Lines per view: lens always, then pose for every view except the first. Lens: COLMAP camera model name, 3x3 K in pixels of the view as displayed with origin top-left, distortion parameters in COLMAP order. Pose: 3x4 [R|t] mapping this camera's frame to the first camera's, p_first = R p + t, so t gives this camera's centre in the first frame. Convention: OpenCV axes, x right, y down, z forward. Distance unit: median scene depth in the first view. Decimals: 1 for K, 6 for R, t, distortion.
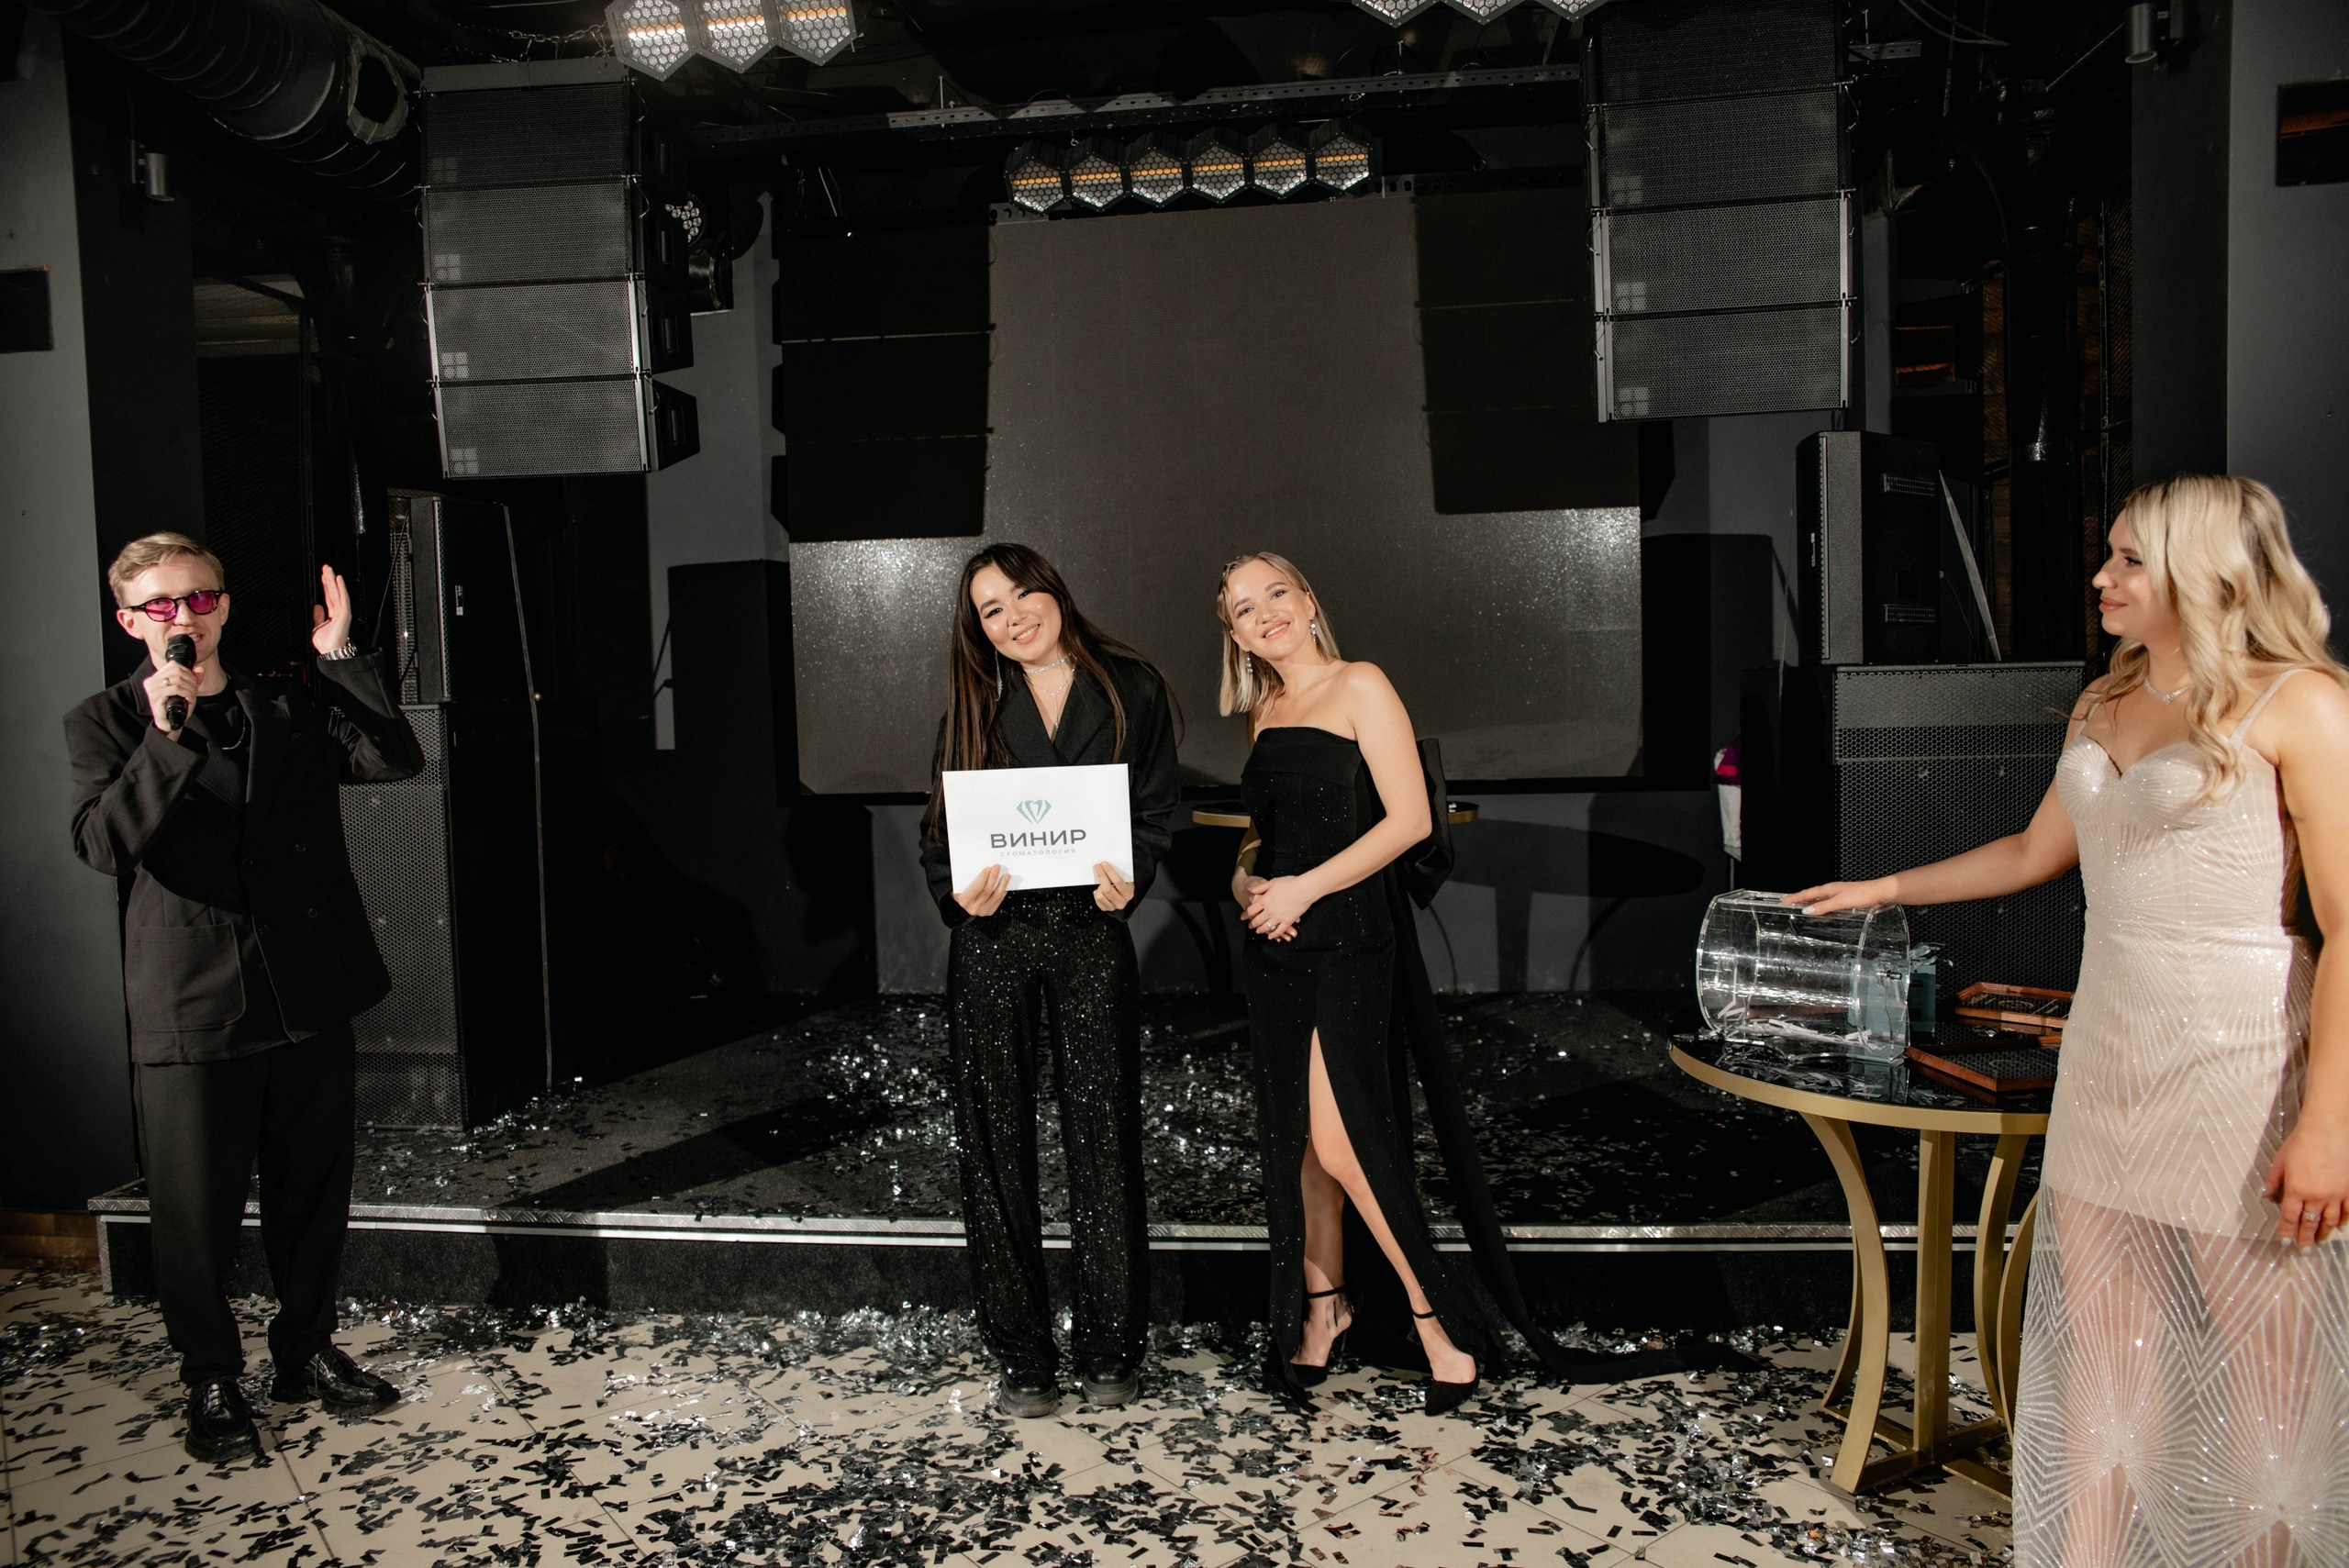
lens RADIAL K [[1595.2, 0, 1173.9], [0, 1595.2, 787.8], [0, 0, 1]] dist [-0.111575, 0.092694]
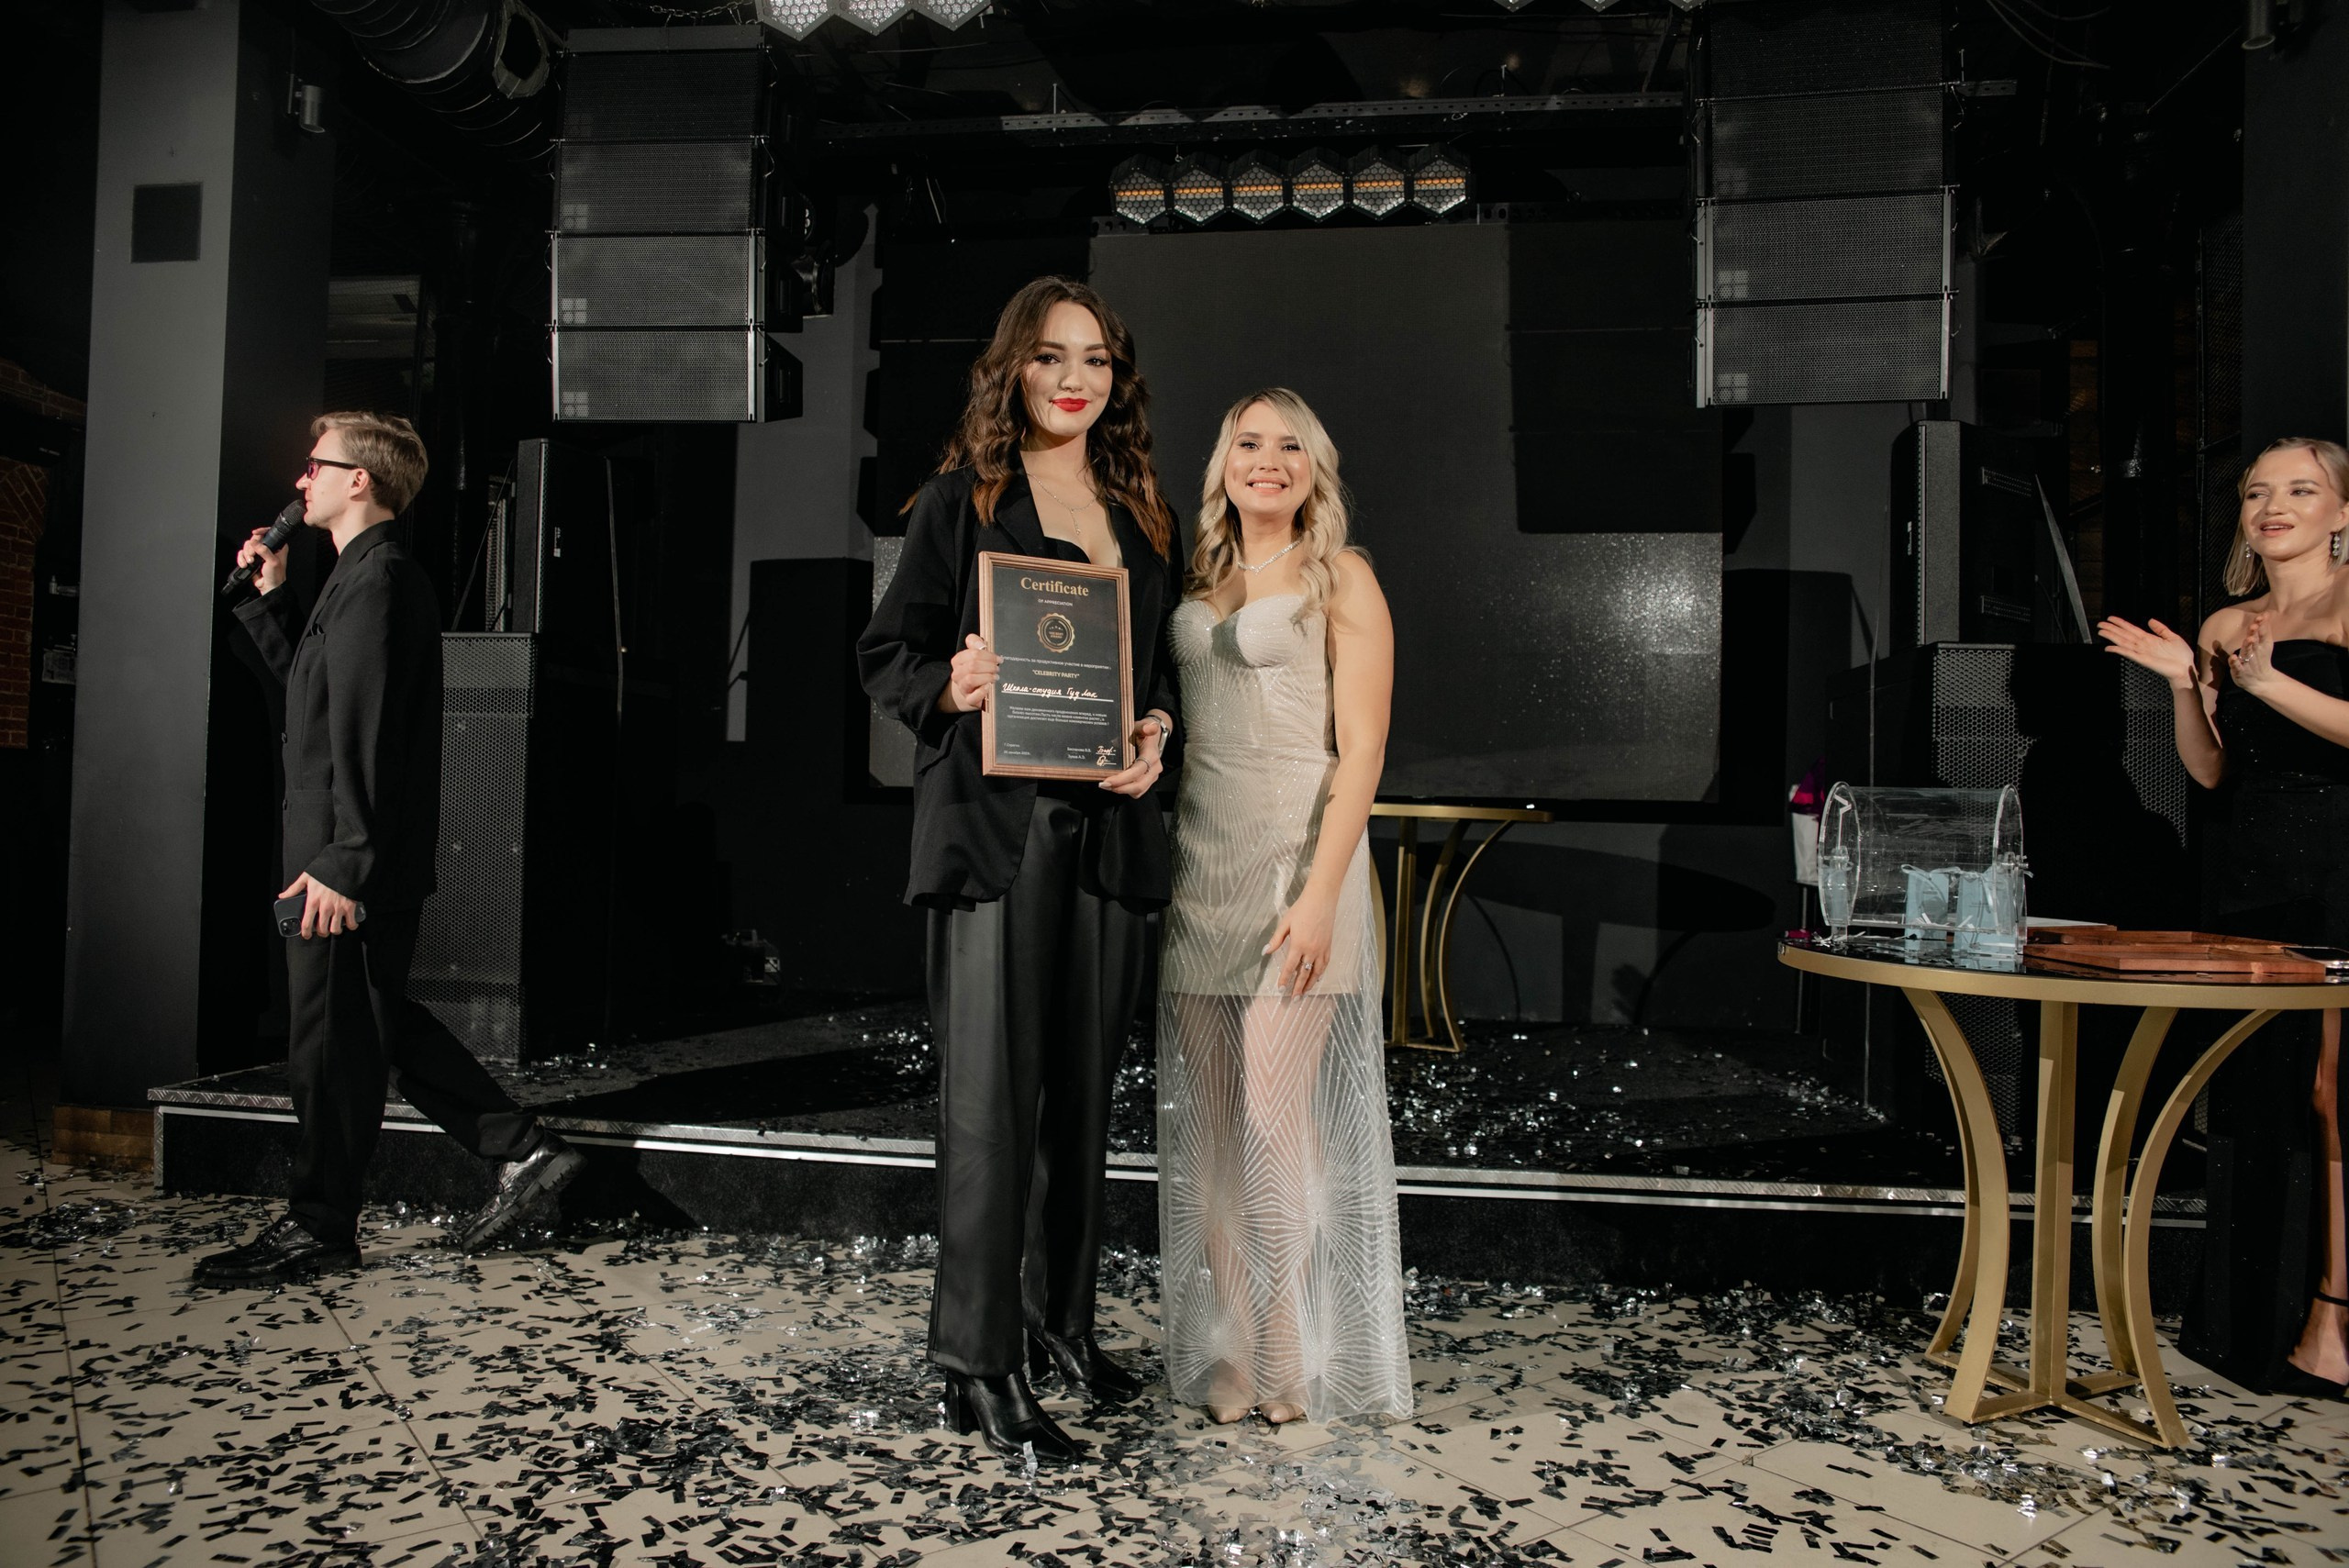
lens RADIAL K [[1595.0, 0, 1171.4], [0, 1595.0, 788.7], [0, 0, 1]] dist [-0.110704, 0.091855]
pose [[0.998424, 0.050194, -0.025117, -0.028341], [-0.051958, 0.995800, -0.075384, 0.101611], [0.021228, 0.076570, 0.996838, 0.007898]]
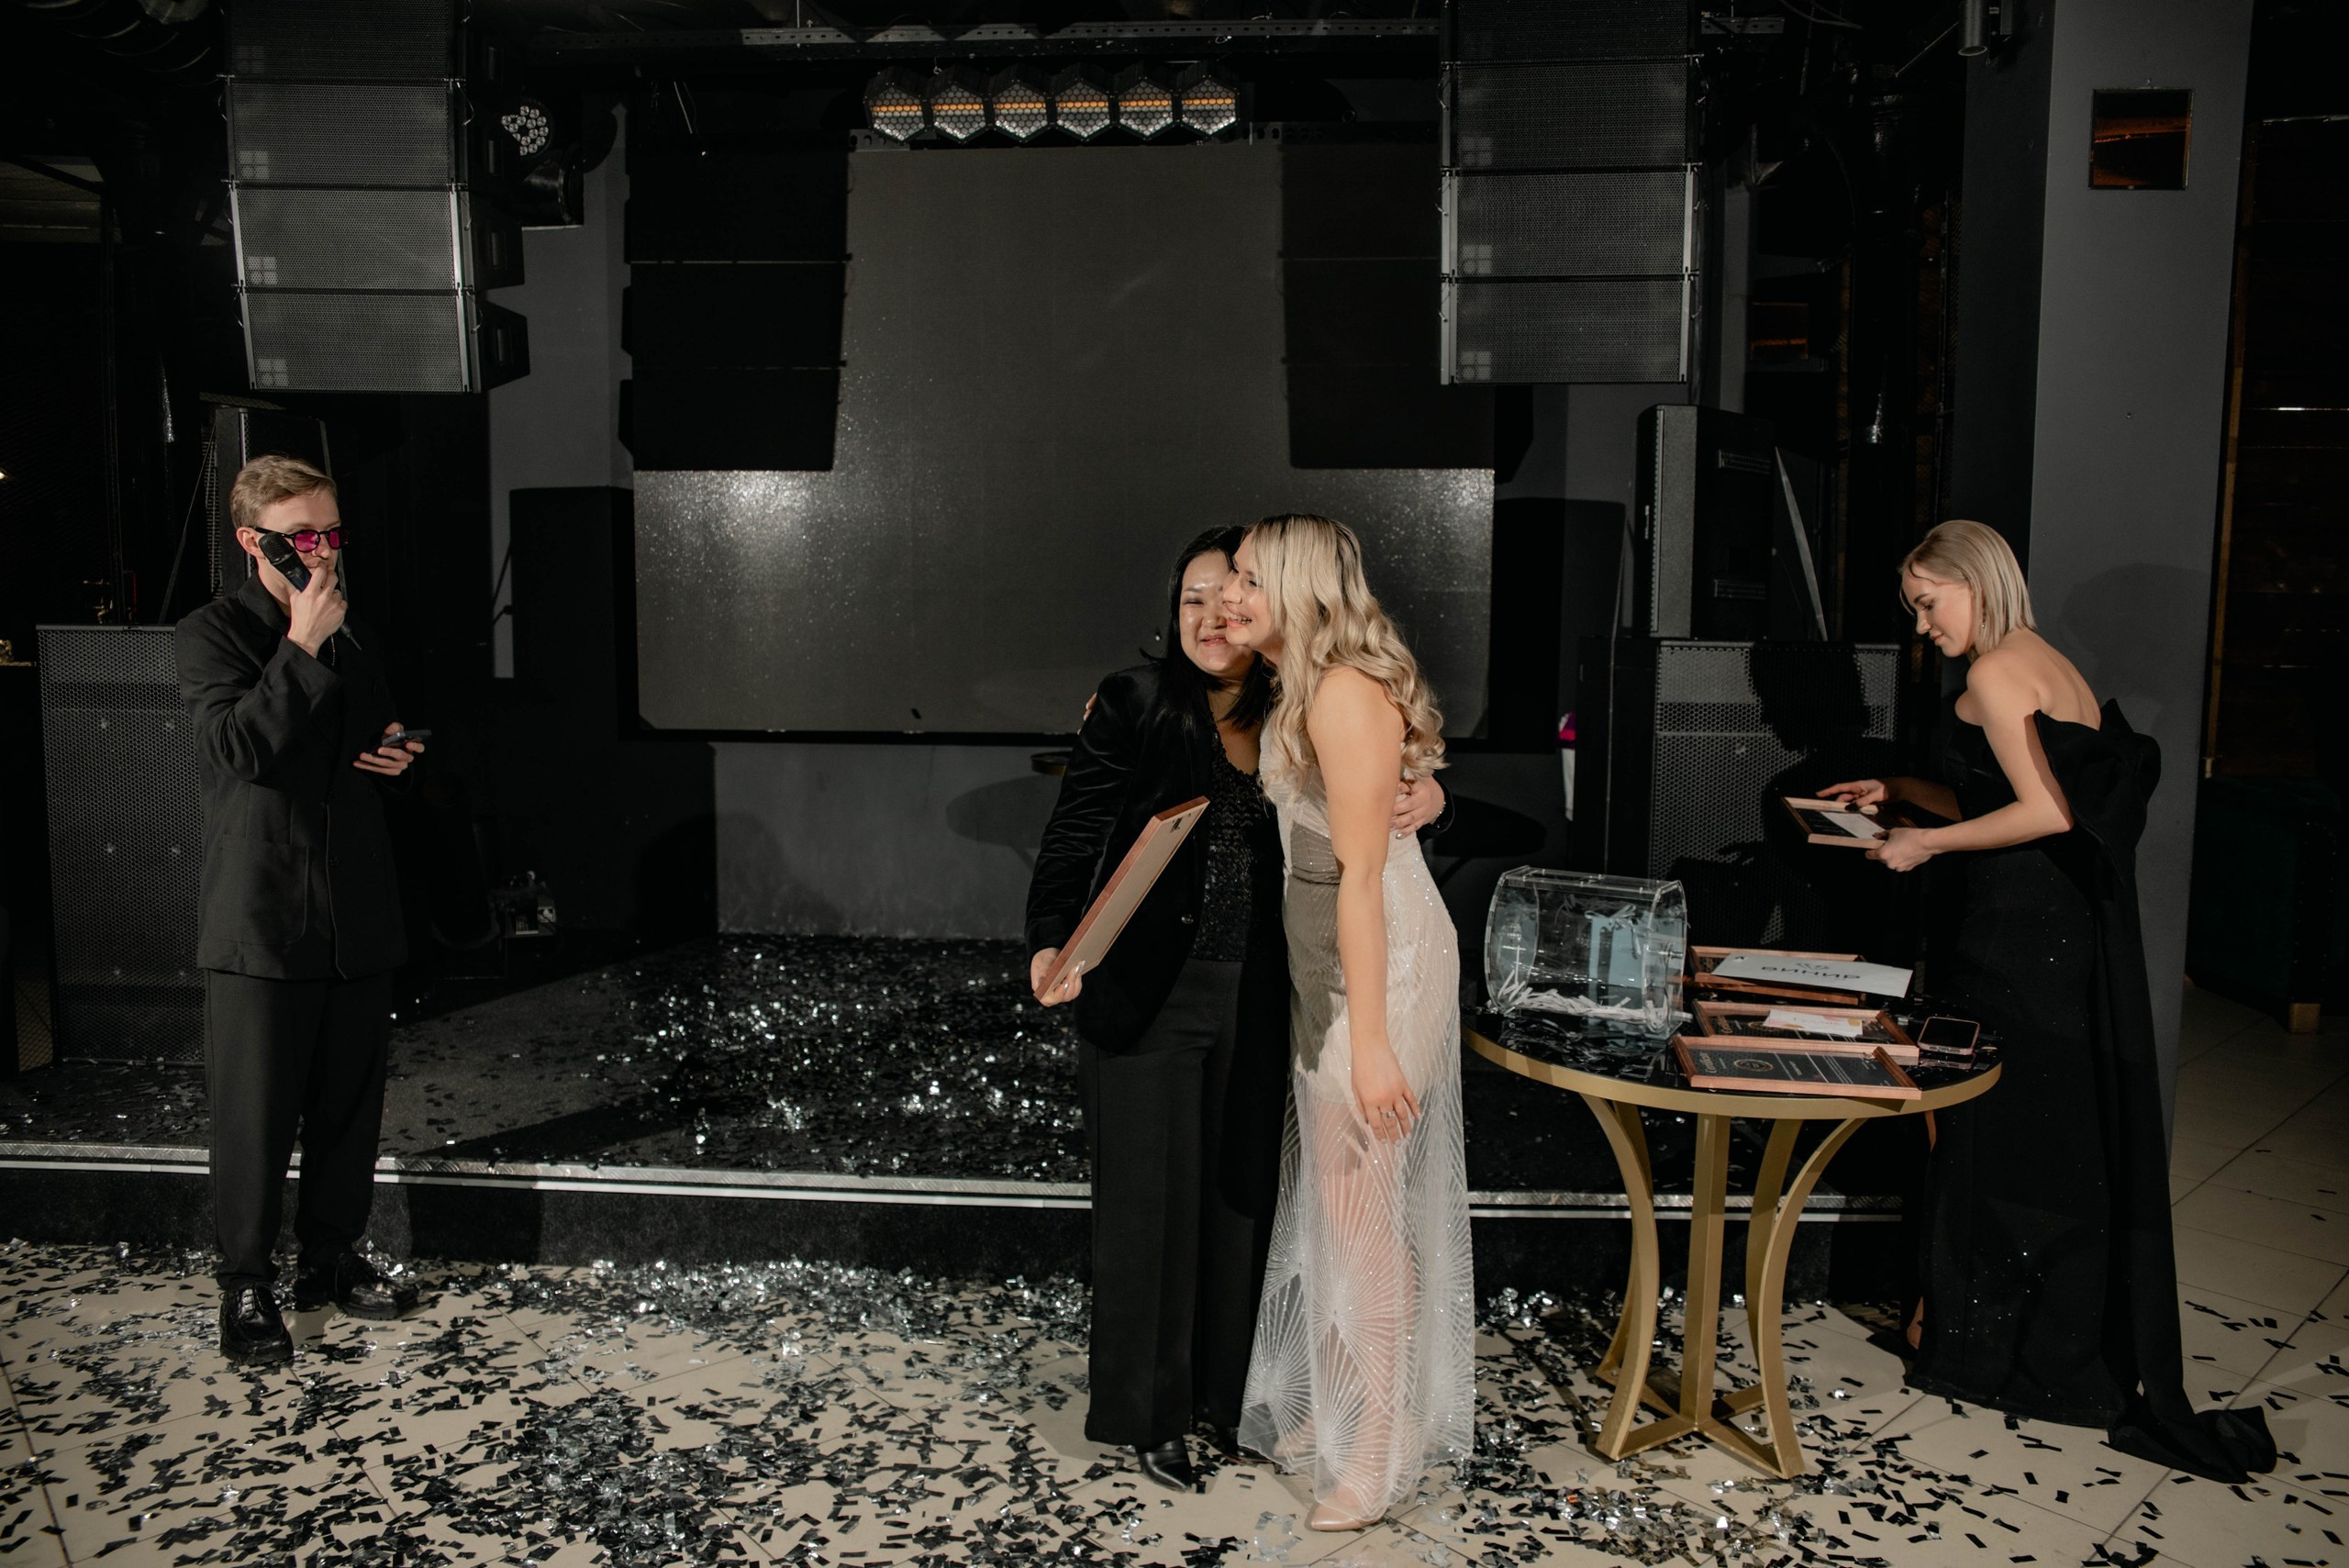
lens RADIAL K [[1591.3, 0, 1179.3], [0, 1591.3, 785.2], [0, 0, 1]] dist [-0.110832, 0.090154]
pose [[0.996982, 0.030538, 0.071373, 0.040492], [-0.033121, 0.998828, 0.035292, -0.008887], [-0.070212, -0.037550, 0.996825, 0.009923]]
